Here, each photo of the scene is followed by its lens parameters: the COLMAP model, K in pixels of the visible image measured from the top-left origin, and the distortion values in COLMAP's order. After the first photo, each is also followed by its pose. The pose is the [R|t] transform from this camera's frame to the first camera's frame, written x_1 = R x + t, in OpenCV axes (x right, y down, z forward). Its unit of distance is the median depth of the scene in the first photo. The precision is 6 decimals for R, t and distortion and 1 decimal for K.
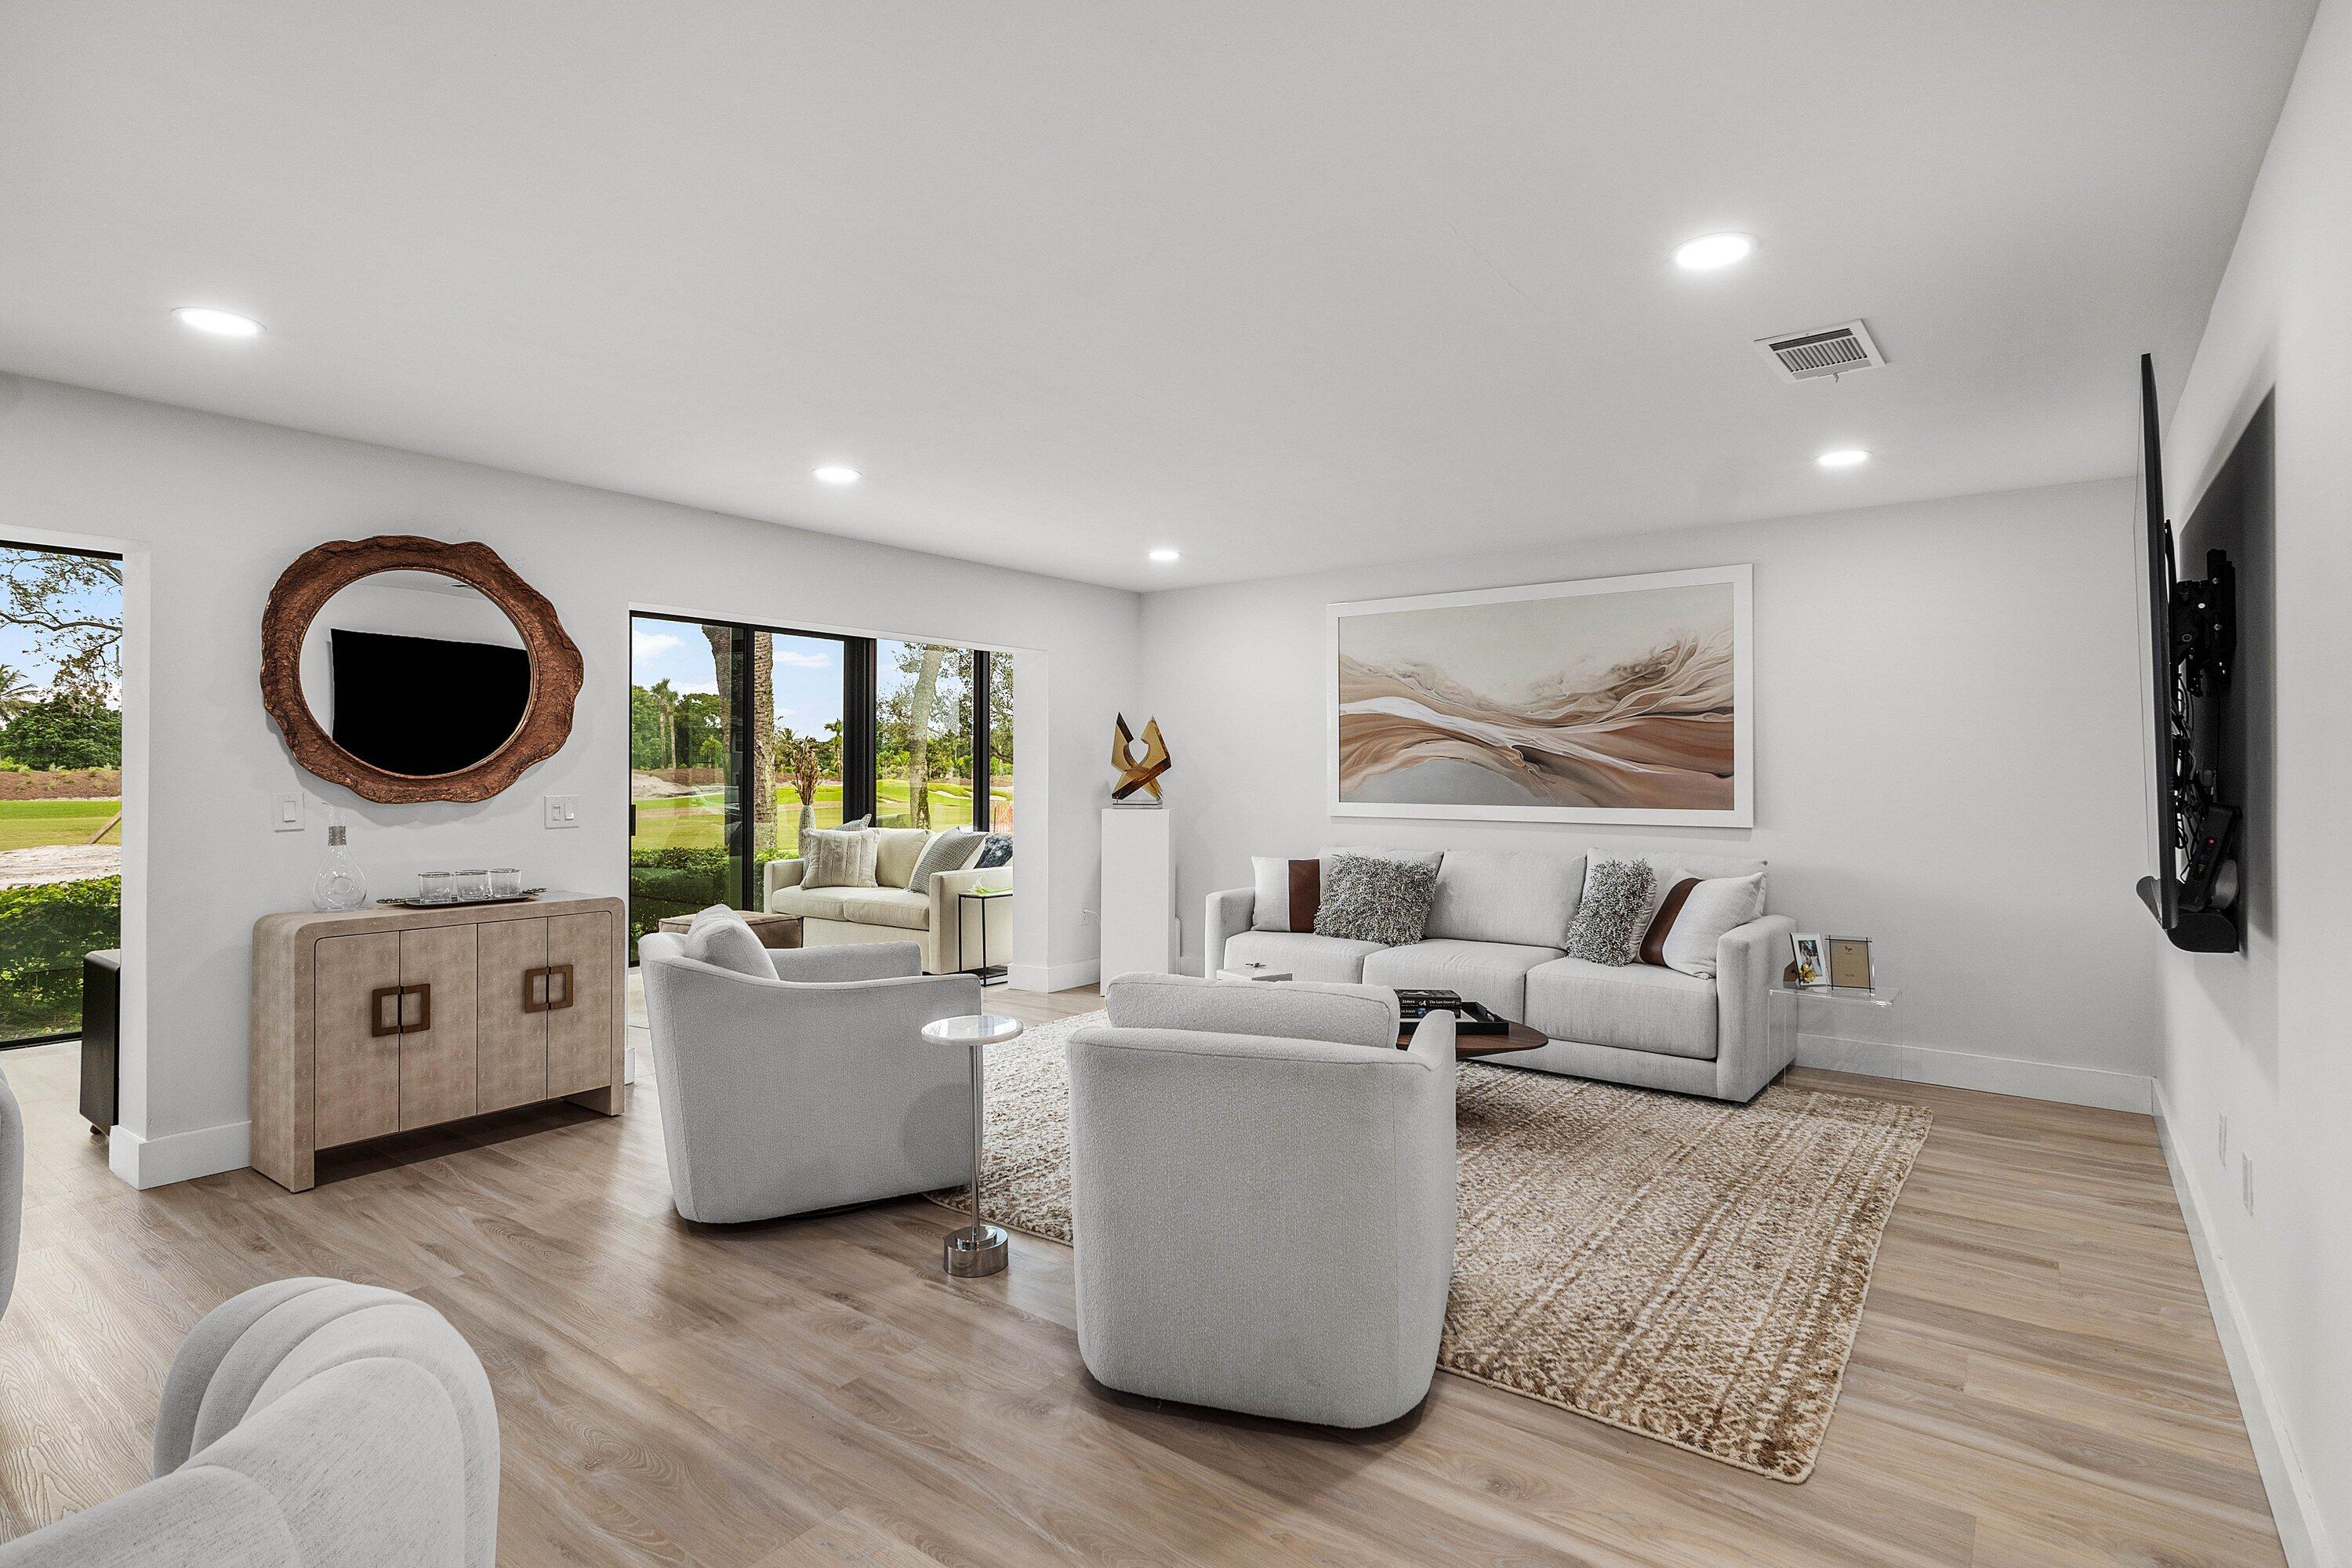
lens RADIAL K [[1164.6, 0, 1213.1], [0, 1164.6, 766.1], [0, 0, 1]] dist [0.002556, 0.000357]
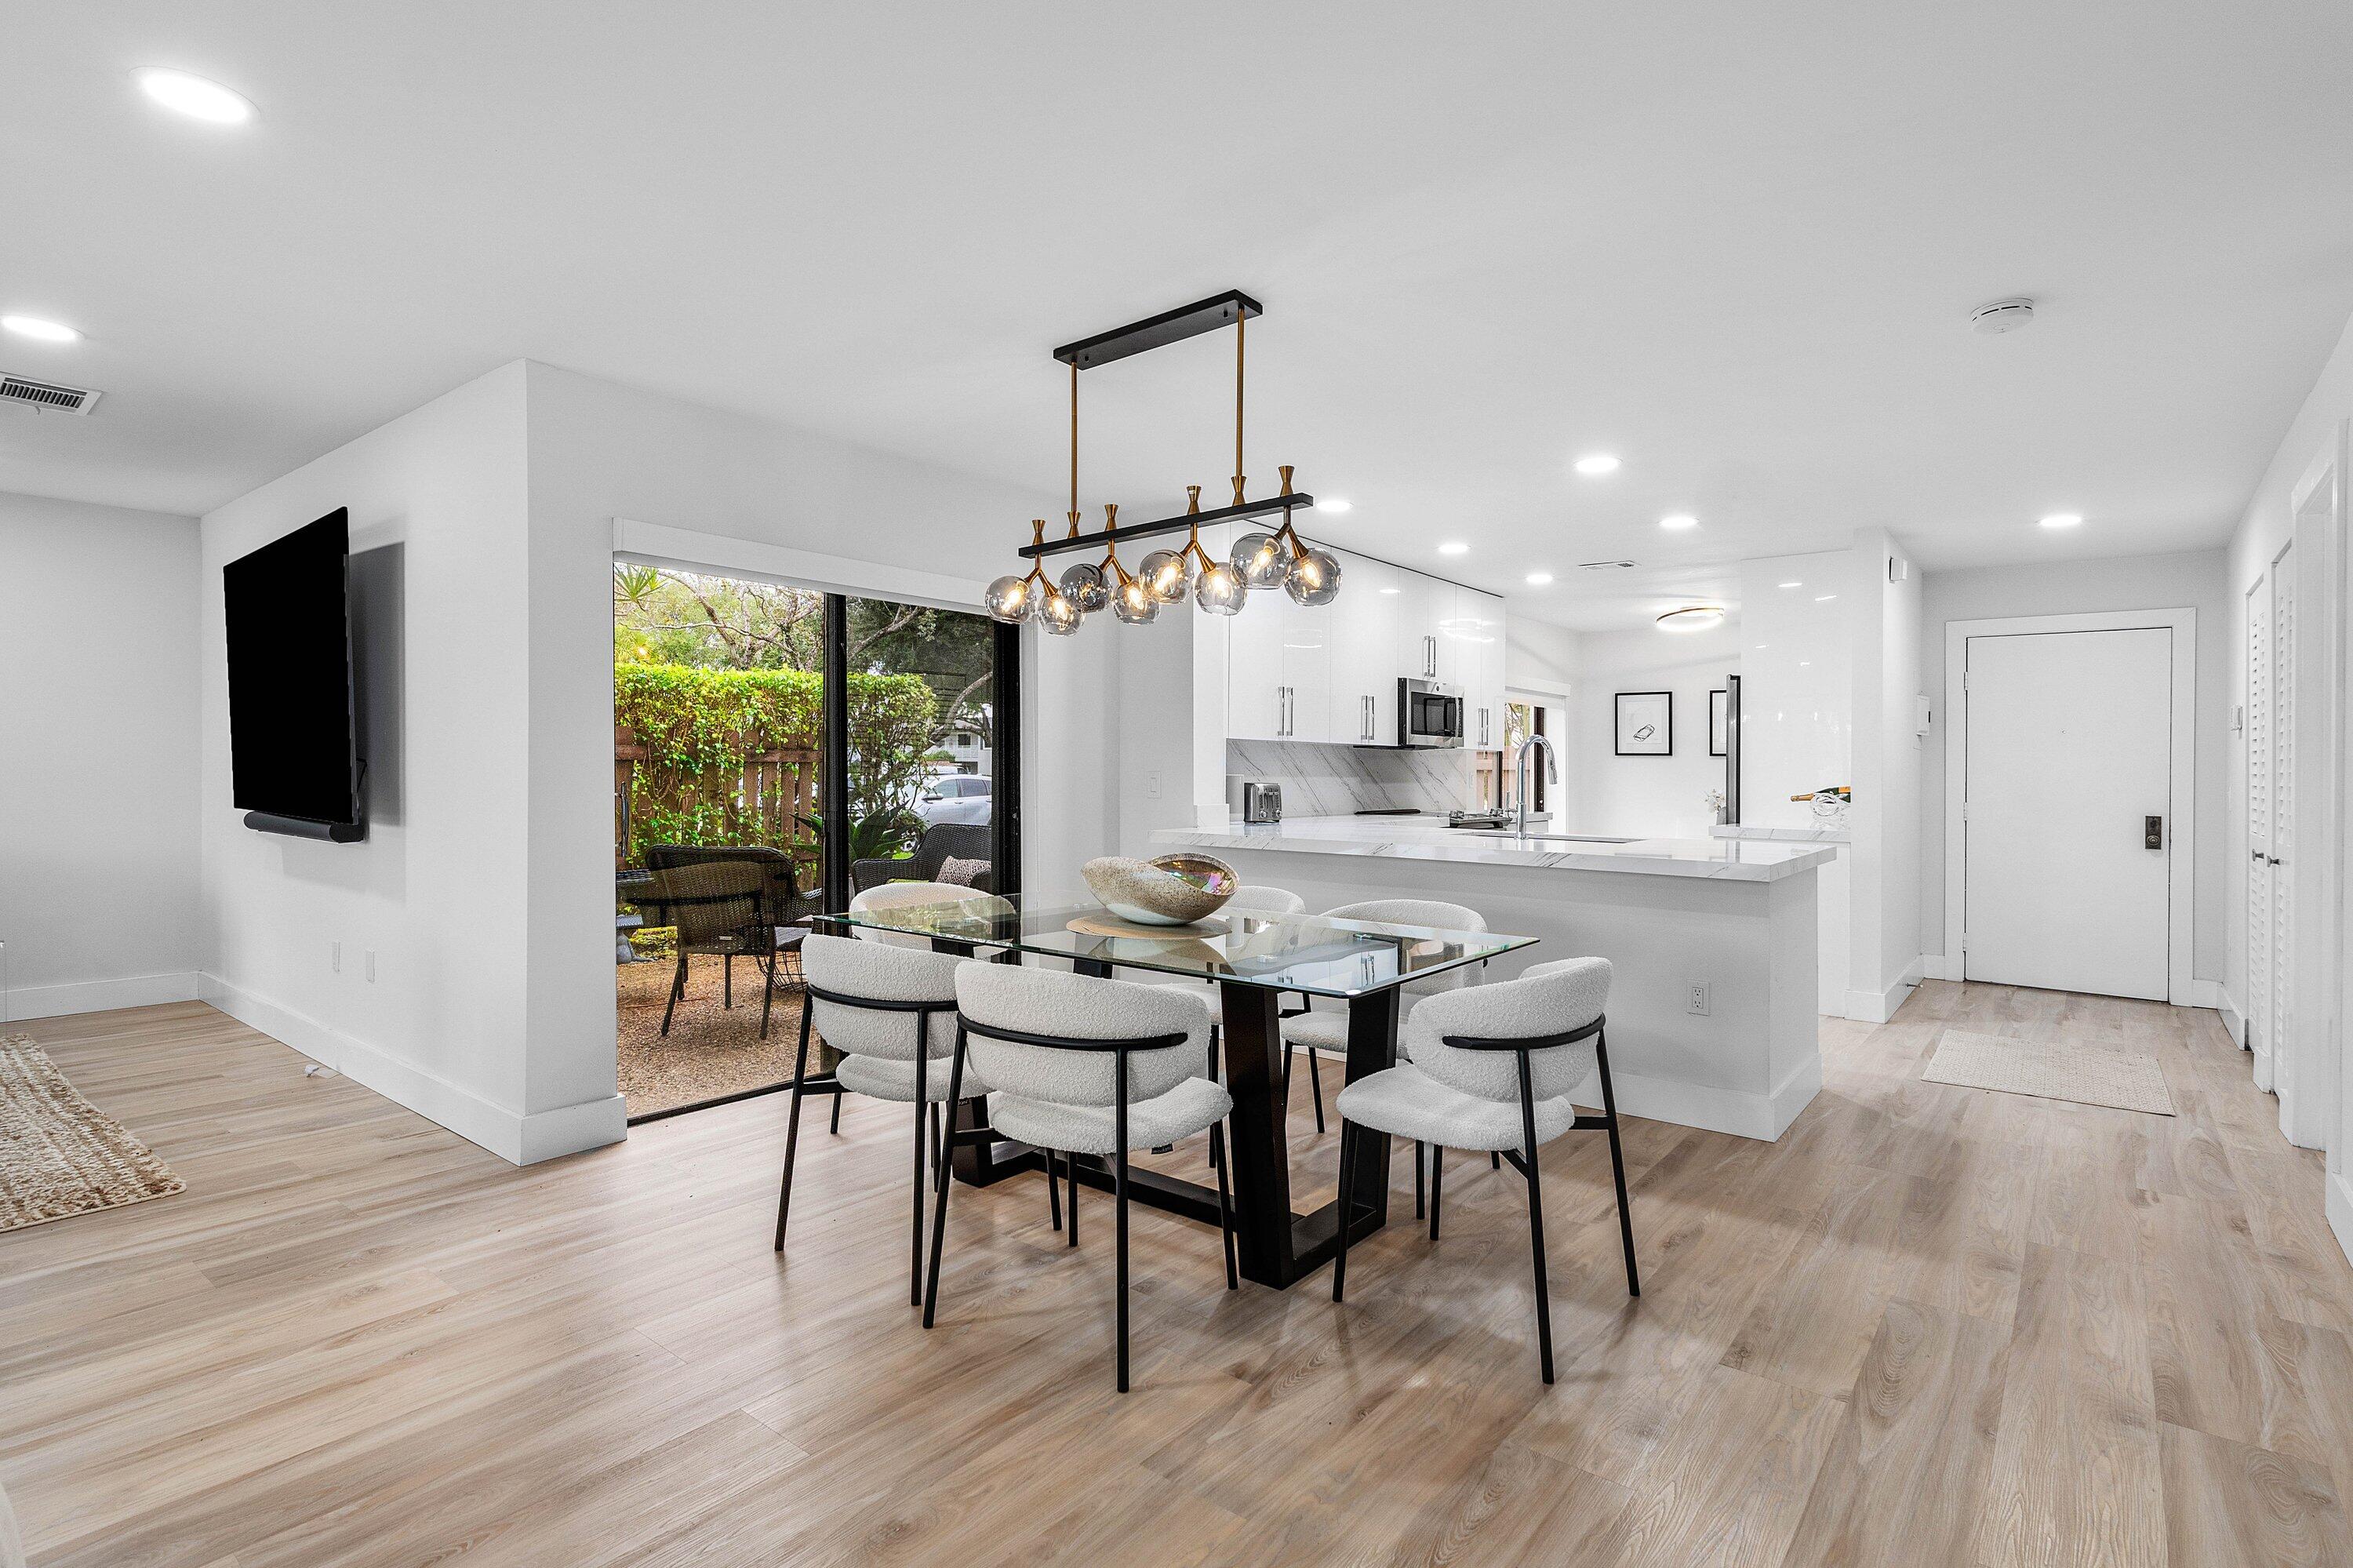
lens RADIAL K [[1165.1, 0, 1213.8], [0, 1165.1, 772.7], [0, 0, 1]] dist [0.002556, 0.000357]
pose [[0.017628, -0.007921, 0.999813, -0.412598], [-0.015046, 0.999853, 0.008187, 0.009905], [-0.999731, -0.015187, 0.017506, -0.156193]]
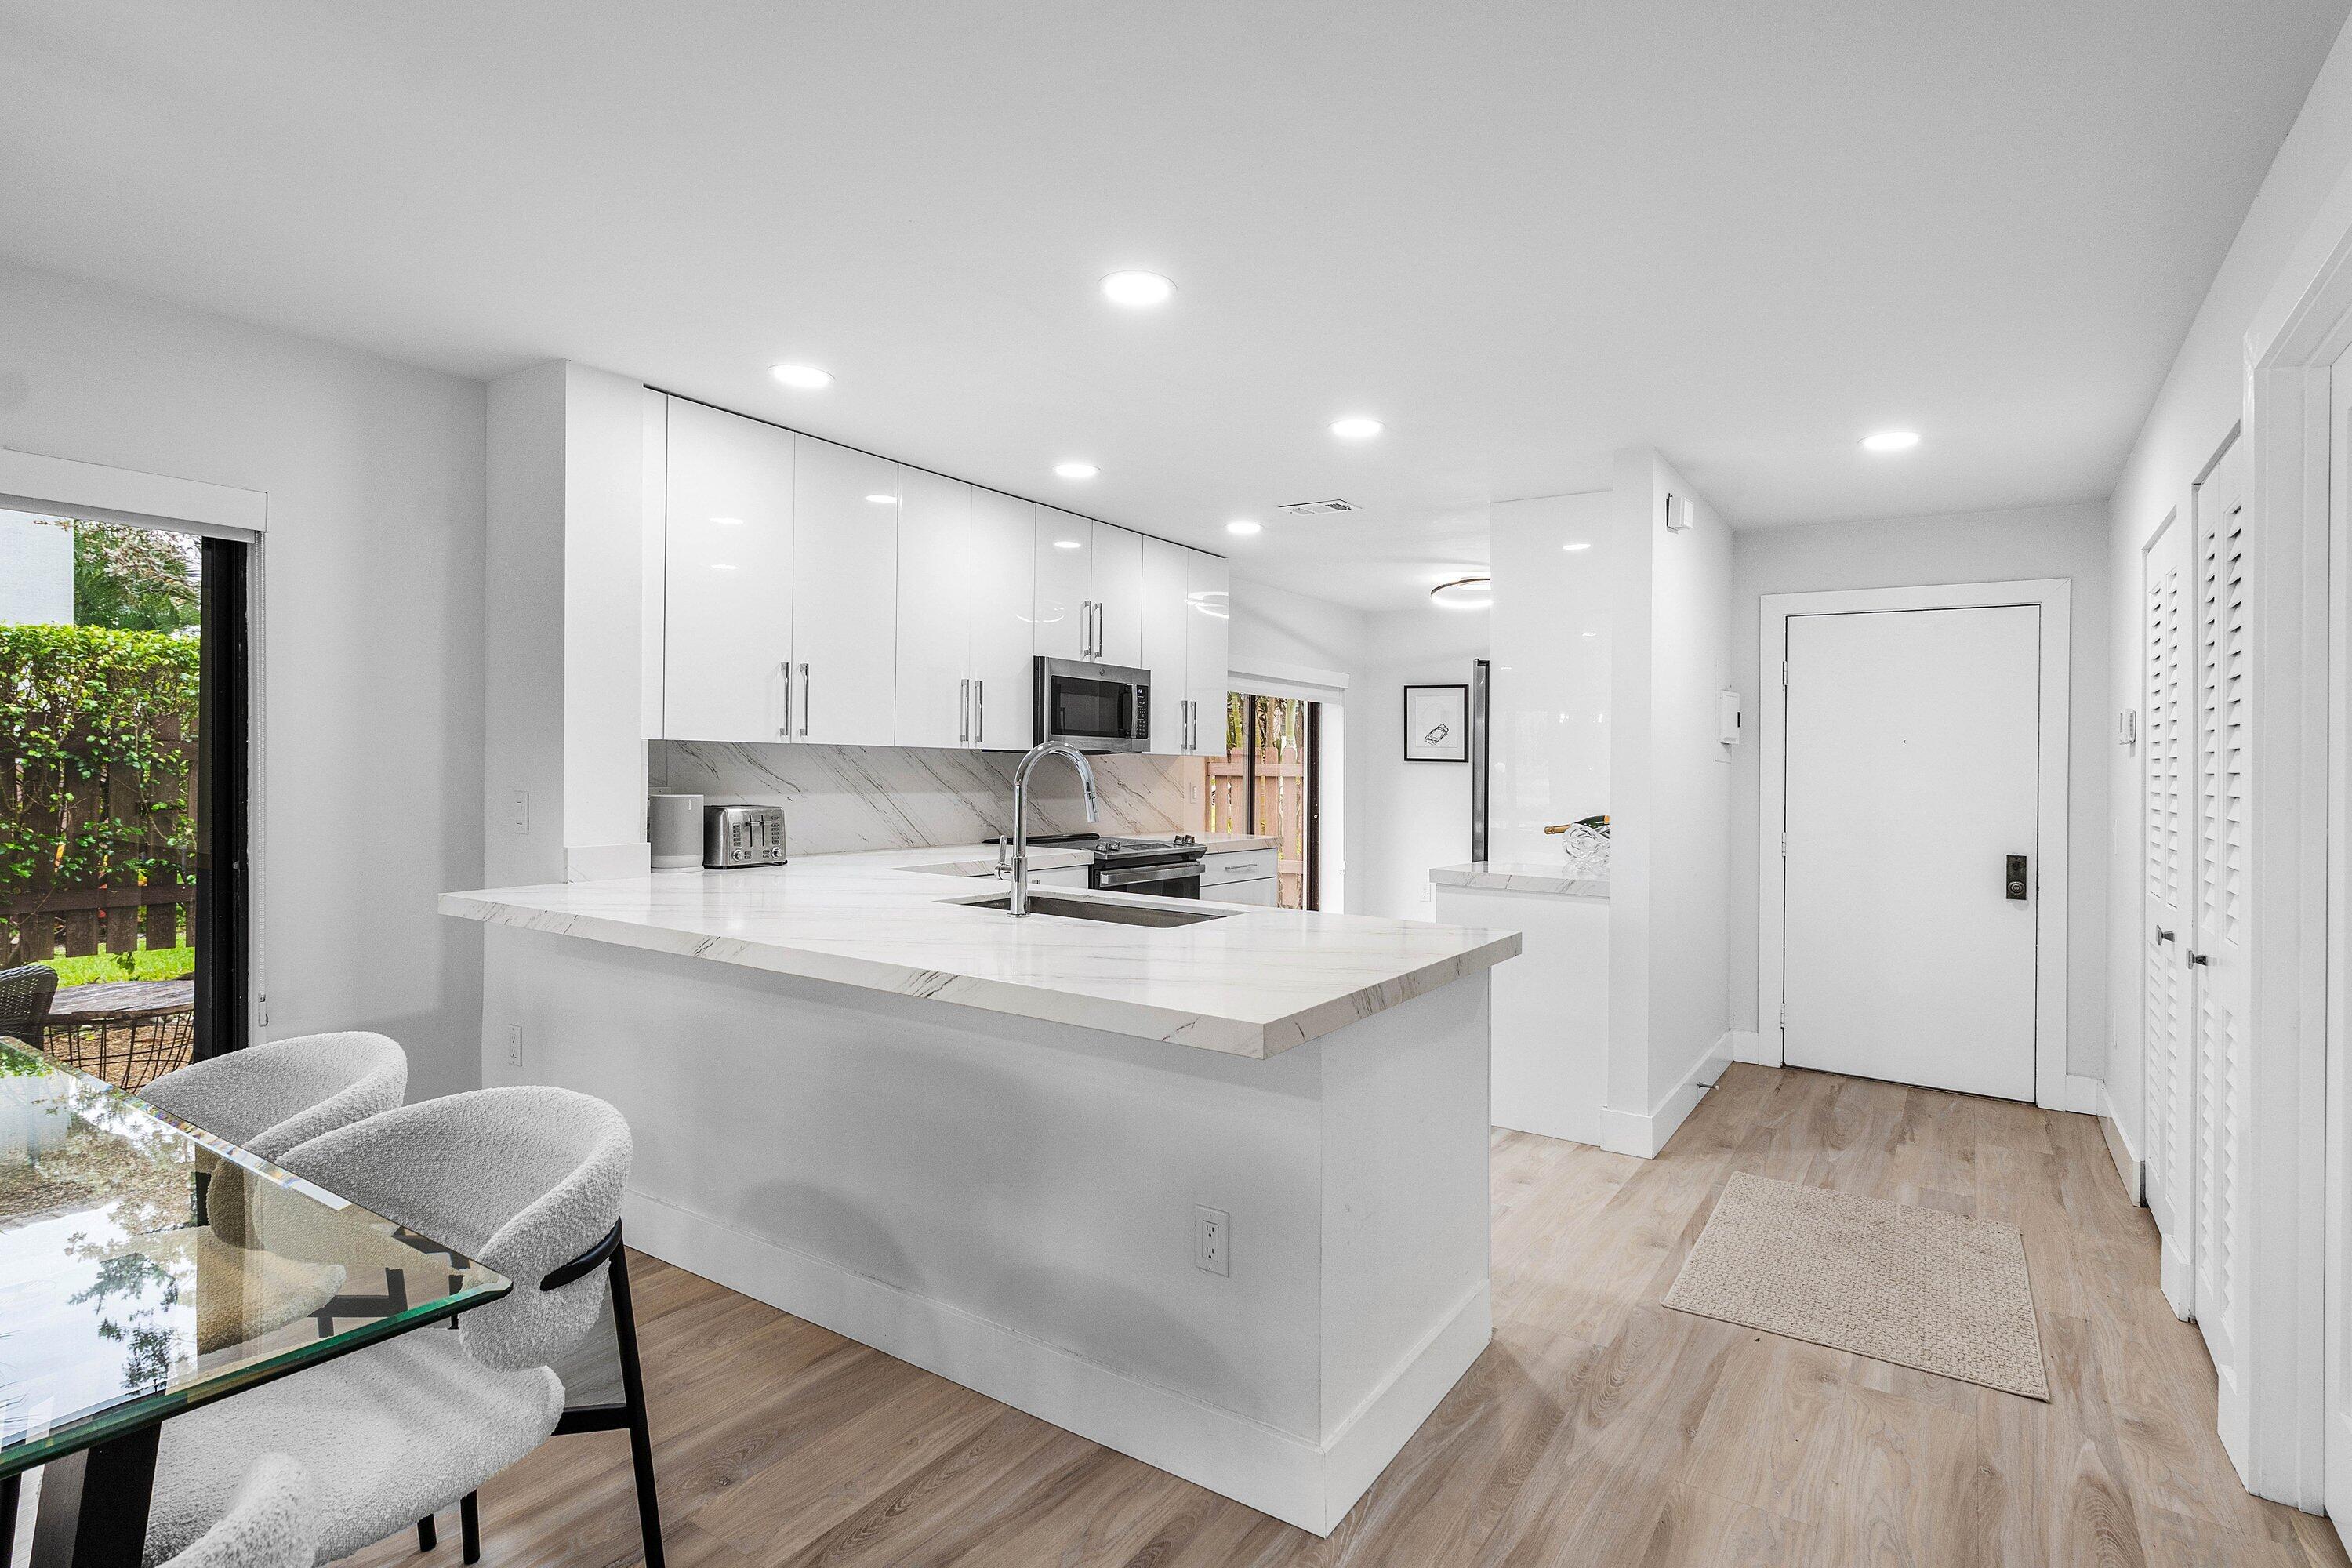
lens RADIAL K [[1164.6, 0, 1224.3], [0, 1164.6, 752.8], [0, 0, 1]] dist [0.002556, 0.000357]
pose [[-0.062426, 0.002846, 0.998046, -0.054529], [-0.024791, 0.999683, -0.004402, -0.010286], [-0.997742, -0.025017, -0.062335, -0.434958]]
